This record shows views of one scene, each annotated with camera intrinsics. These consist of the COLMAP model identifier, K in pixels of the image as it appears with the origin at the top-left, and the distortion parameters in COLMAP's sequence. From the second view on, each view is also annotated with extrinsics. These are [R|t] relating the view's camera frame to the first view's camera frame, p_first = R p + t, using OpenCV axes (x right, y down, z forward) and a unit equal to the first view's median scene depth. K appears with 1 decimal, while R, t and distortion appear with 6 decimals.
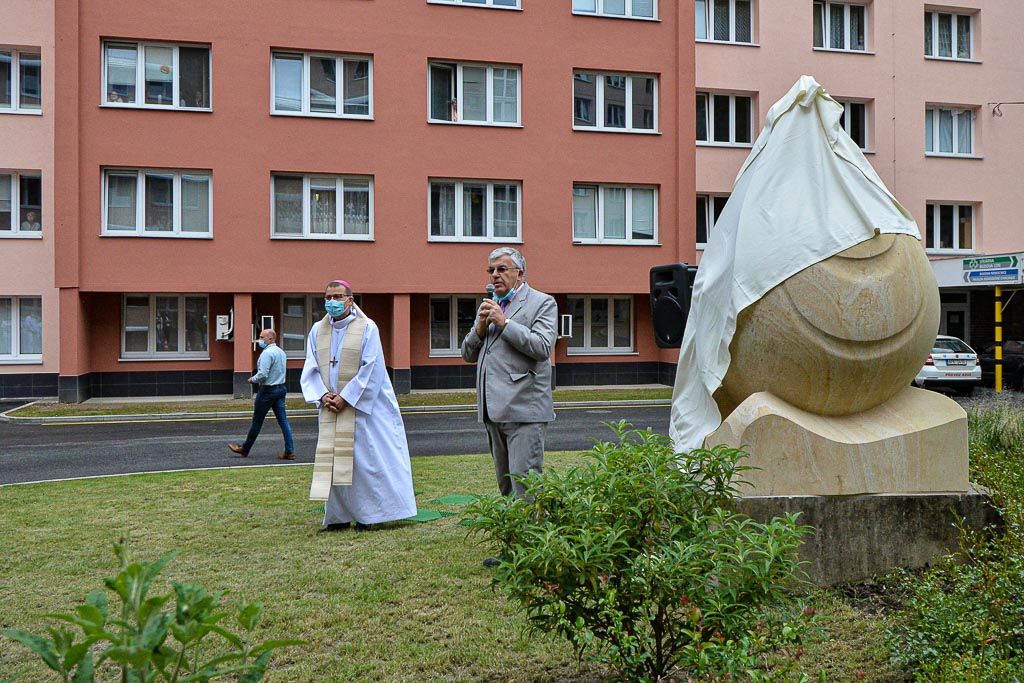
lens RADIAL K [[889.9, 0, 511.2], [0, 889.9, 313.3], [0, 0, 1]] dist [0.004390, 0.001691]
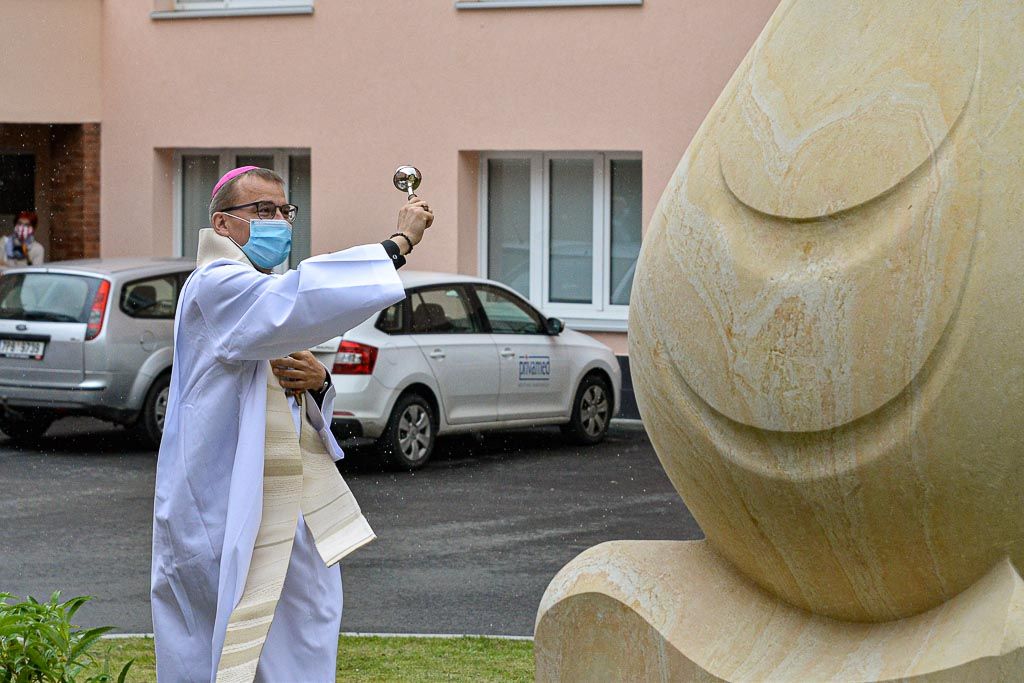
lens RADIAL K [[3217.5, 0, 512.0], [0, 3217.5, 341.5], [0, 0, 1]] dist [-0.200268, -0.532043]
pose [[0.673460, 0.043412, -0.737948, 0.341142], [-0.001072, 0.998330, 0.057751, -0.022646], [0.739223, -0.038102, 0.672382, -0.009418]]
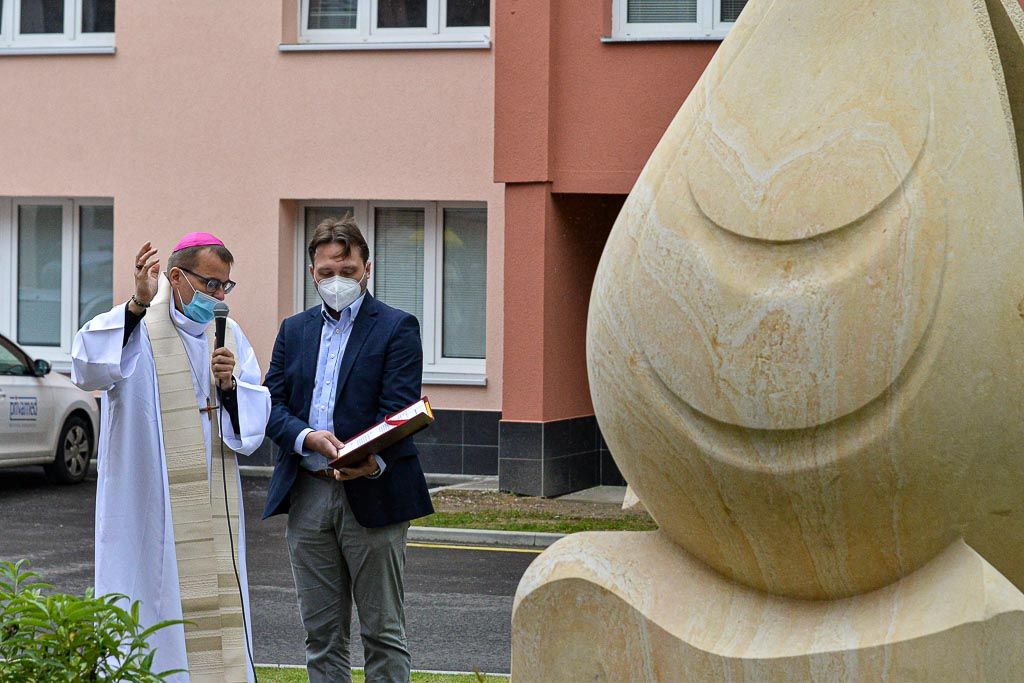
lens RADIAL K [[3191.3, 0, 512.0], [0, 3191.3, 341.5], [0, 0, 1]] dist [-0.177832, -1.077398]
pose [[0.814861, 0.031784, -0.578785, 0.303350], [-0.010260, 0.999130, 0.040422, -0.018909], [0.579566, -0.027000, 0.814478, -0.090819]]
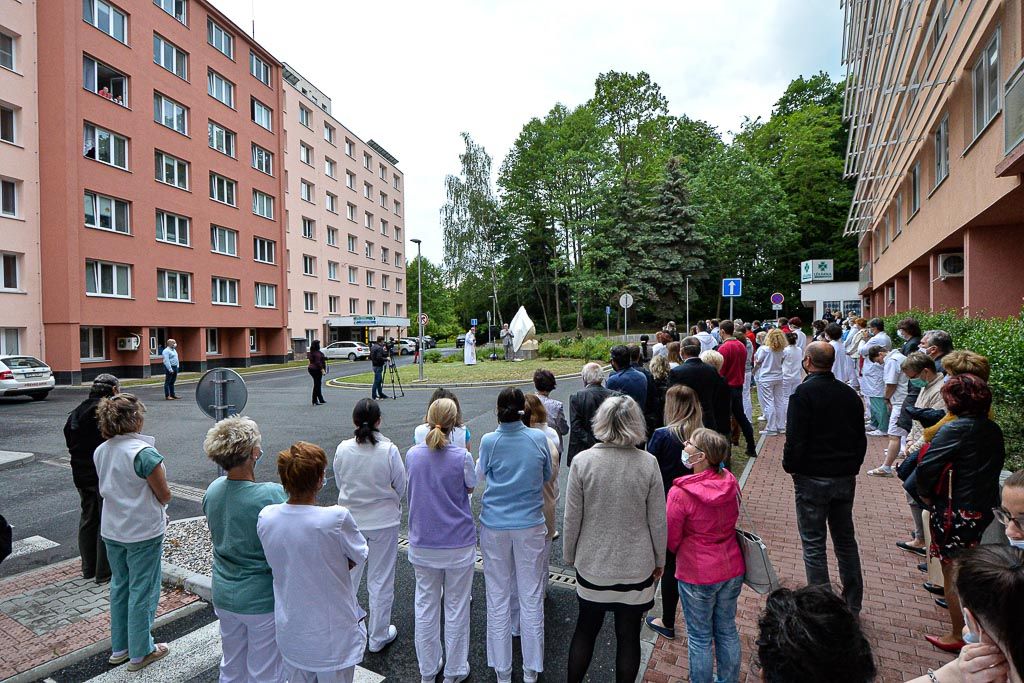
lens RADIAL K [[494.9, 0, 512.0], [0, 494.9, 341.5], [0, 0, 1]] dist [-0.014810, -0.000393]
pose [[0.408293, -0.020689, 0.912617, -1.204119], [0.011416, 0.999781, 0.017558, 0.001955], [-0.912780, 0.003249, 0.408439, -0.279823]]
